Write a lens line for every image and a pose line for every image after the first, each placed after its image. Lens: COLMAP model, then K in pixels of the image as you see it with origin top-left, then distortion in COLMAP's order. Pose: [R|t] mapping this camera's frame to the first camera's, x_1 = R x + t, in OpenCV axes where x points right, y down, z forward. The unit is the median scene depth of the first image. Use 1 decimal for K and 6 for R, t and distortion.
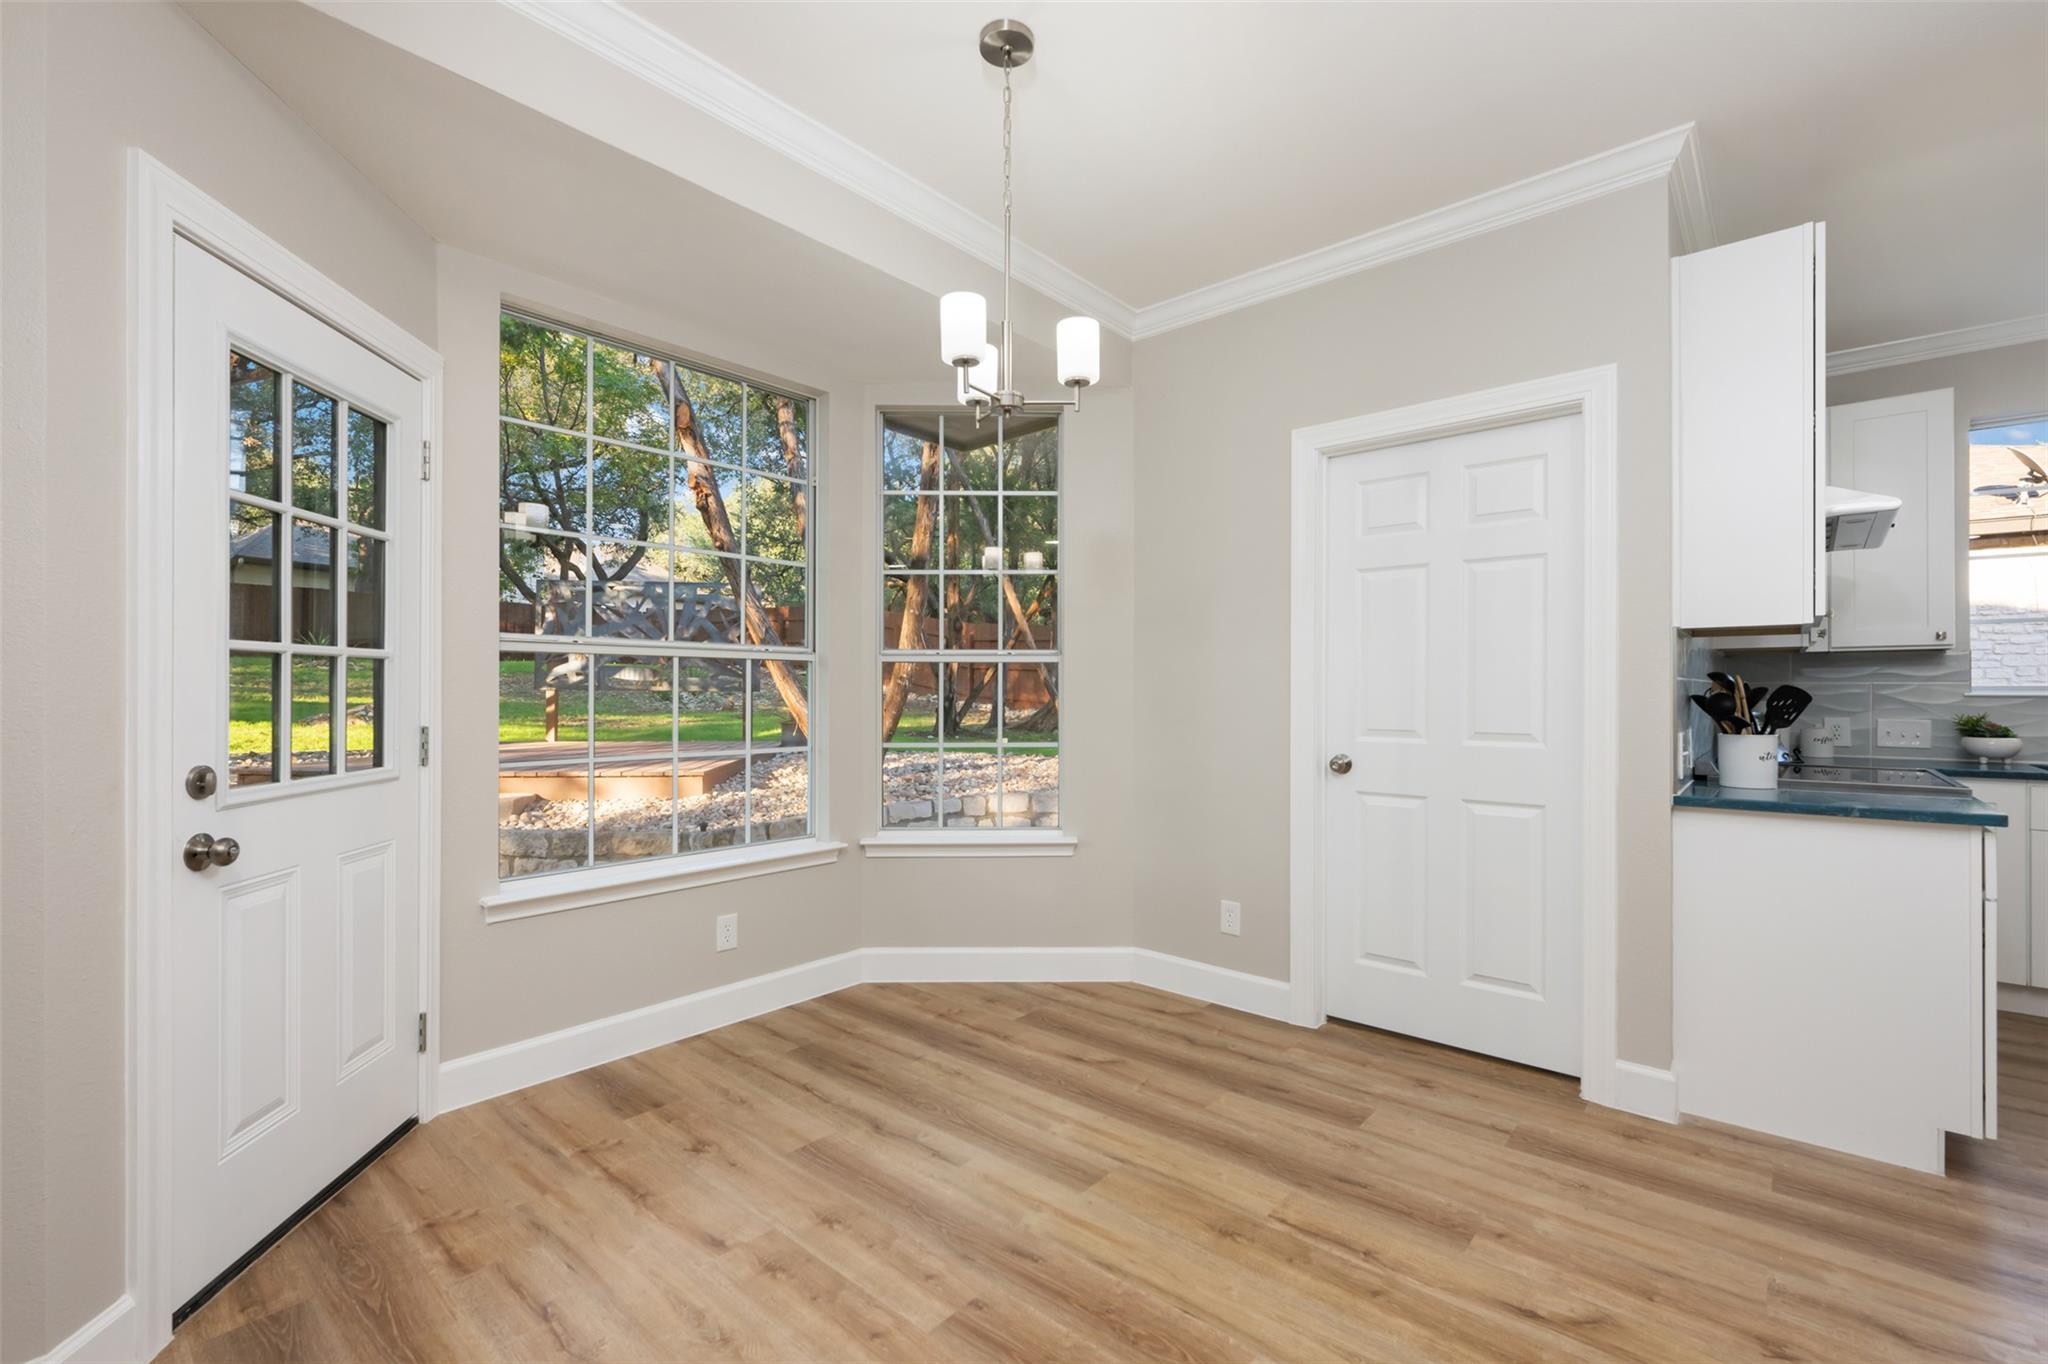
lens RADIAL K [[884.4, 0, 1023.7], [0, 884.4, 690.7], [0, 0, 1]] dist [-0.002399, 0.000411]
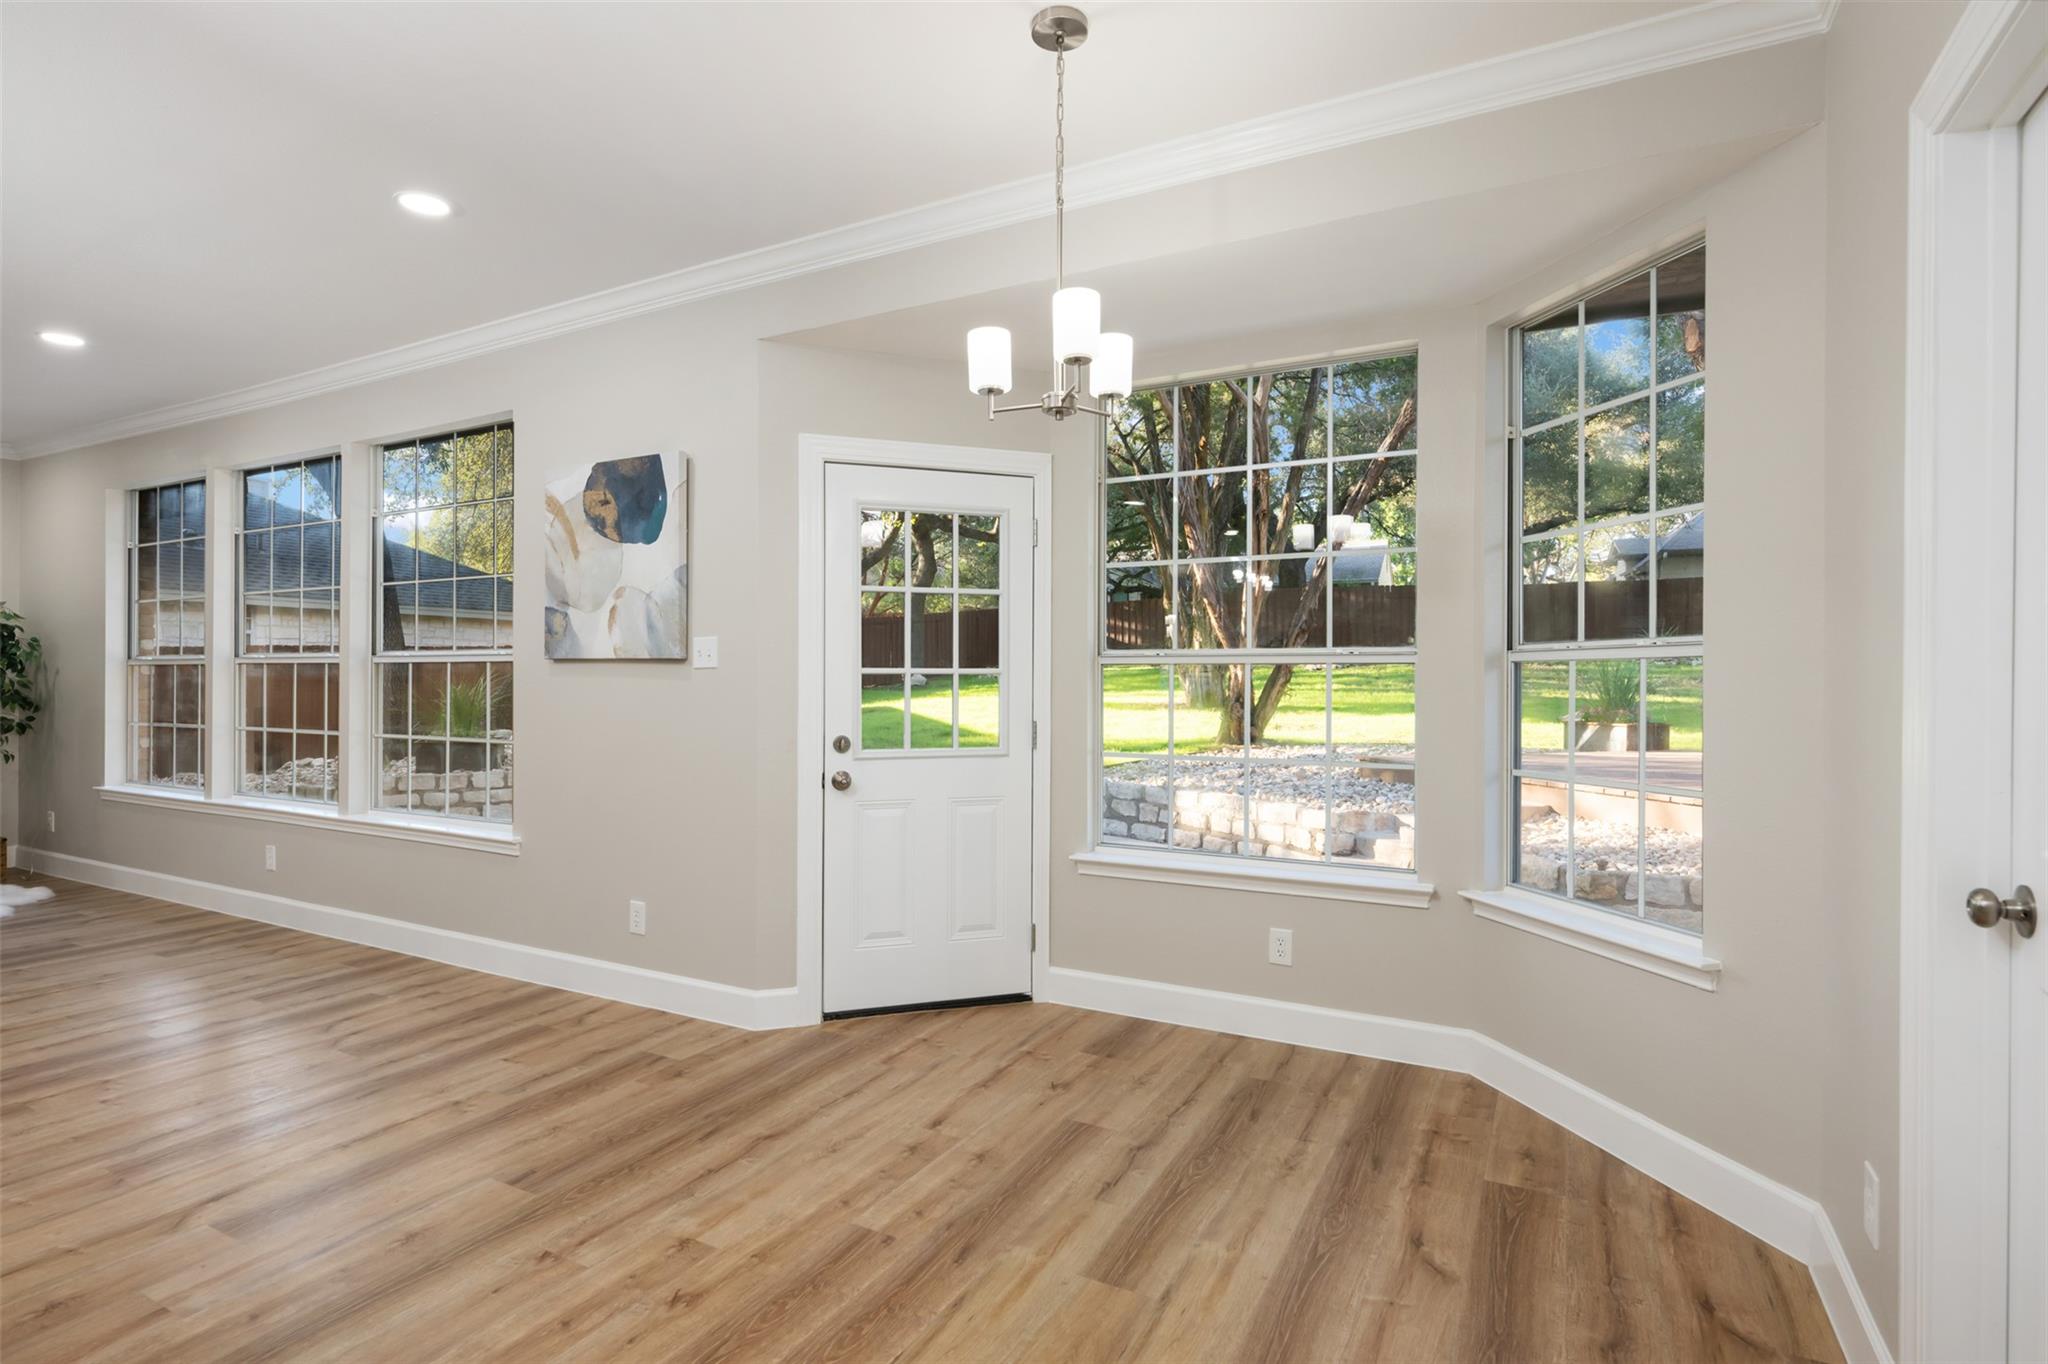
lens RADIAL K [[1020.1, 0, 1031.0], [0, 1020.1, 672.5], [0, 0, 1]] dist [-0.009213, 0.000766]
pose [[0.222360, -0.010128, -0.974912, 0.862524], [-0.002879, 0.999935, -0.011045, -0.018551], [0.974960, 0.005263, 0.222317, 0.593694]]
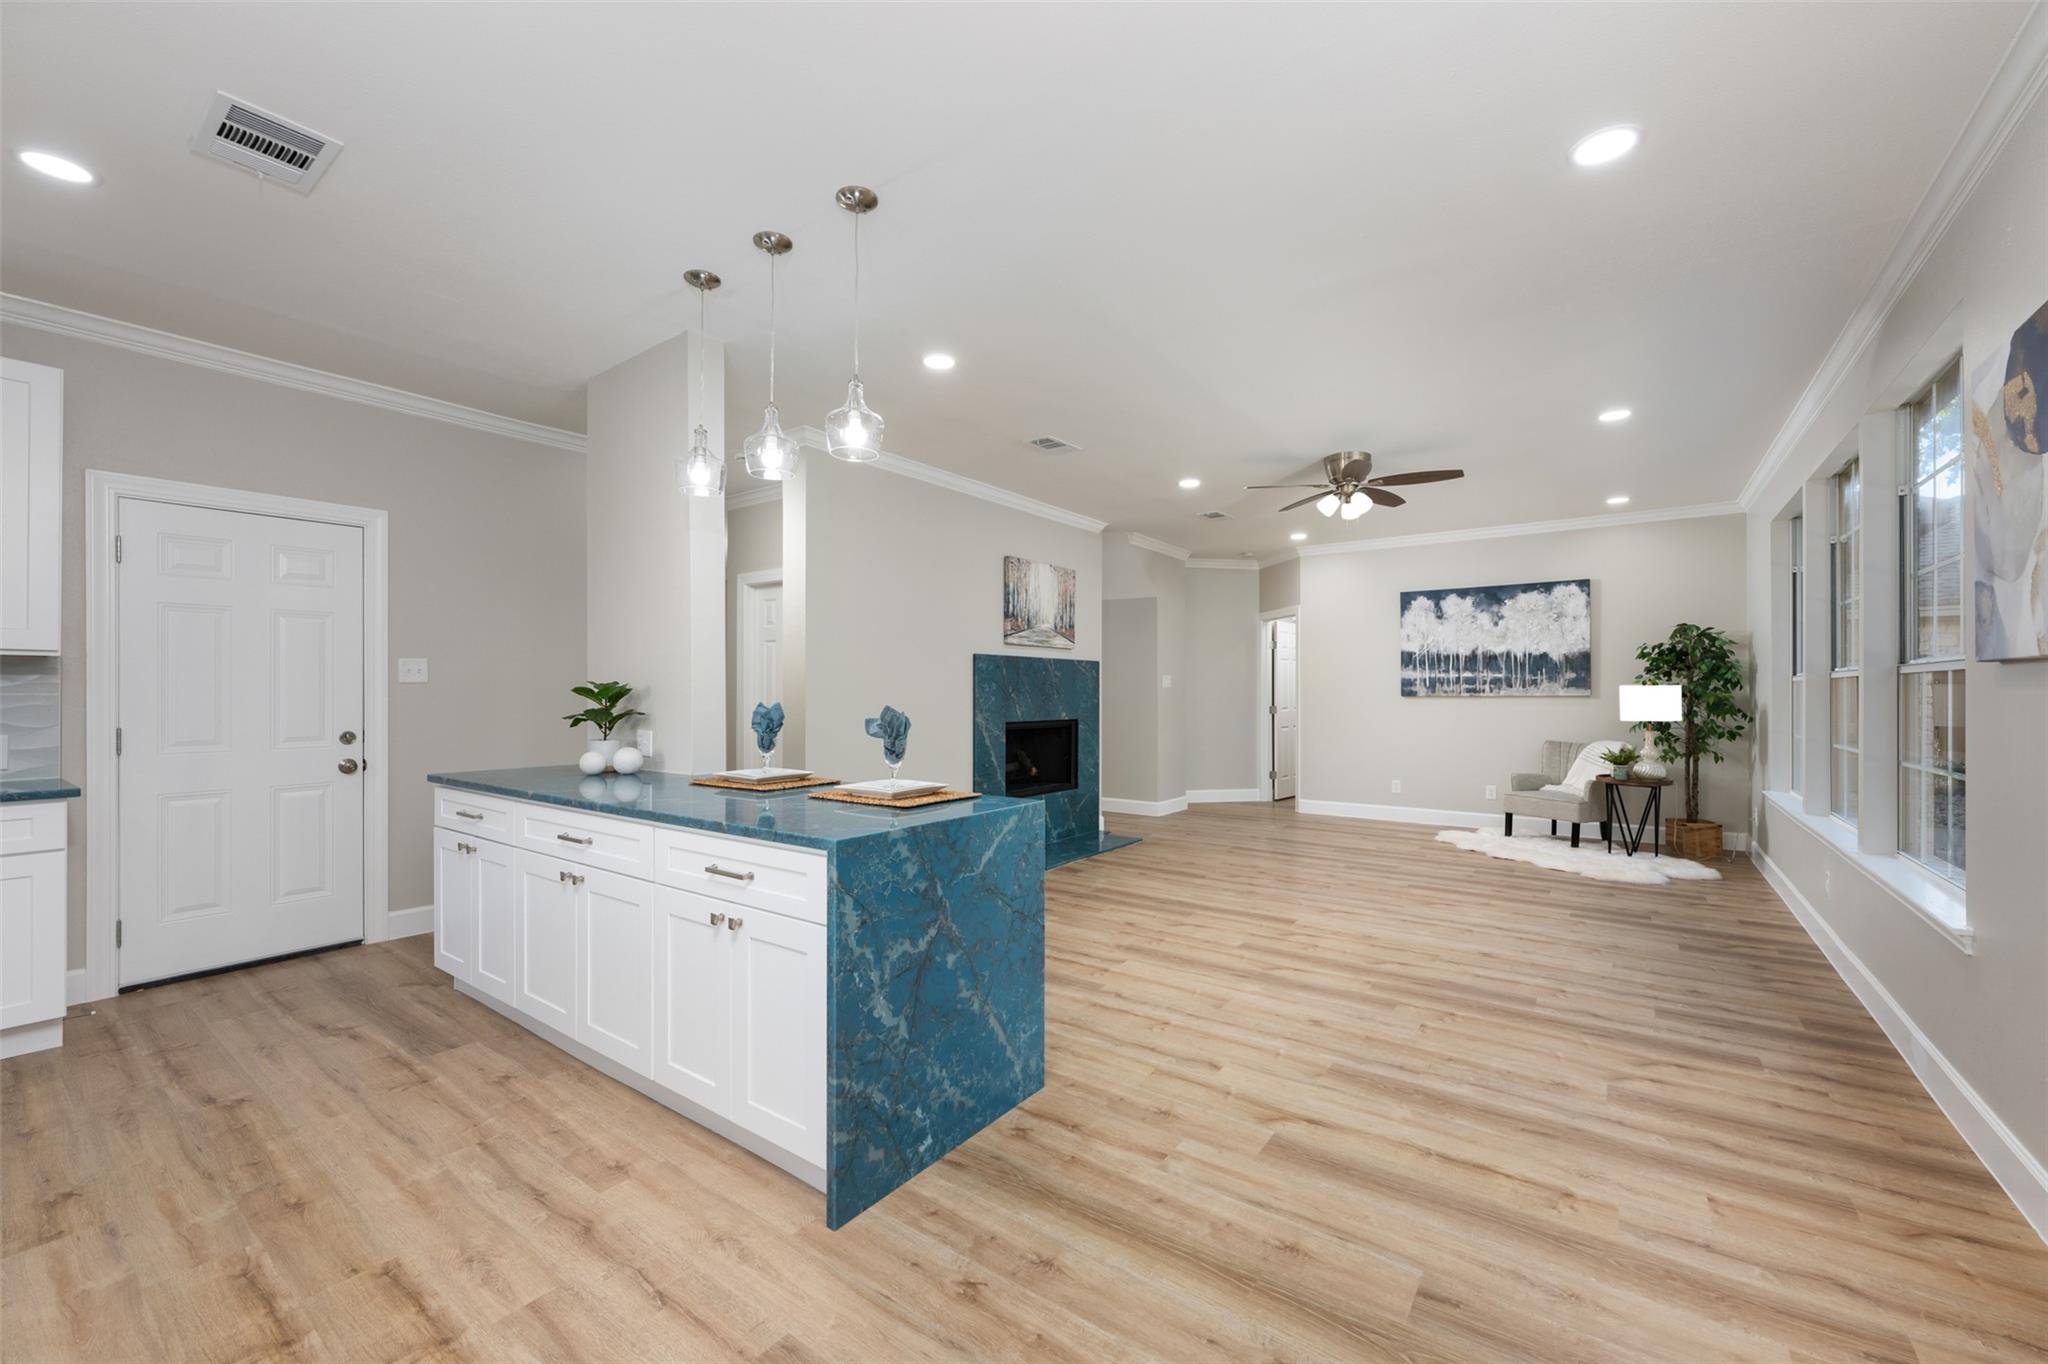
lens RADIAL K [[812.8, 0, 1018.6], [0, 812.8, 685.8], [0, 0, 1]] dist [-0.000277, -0.000037]
pose [[-0.997231, -0.003983, -0.074266, 0.168549], [-0.003406, 0.999963, -0.007886, -0.021044], [0.074295, -0.007612, -0.997207, 0.961024]]
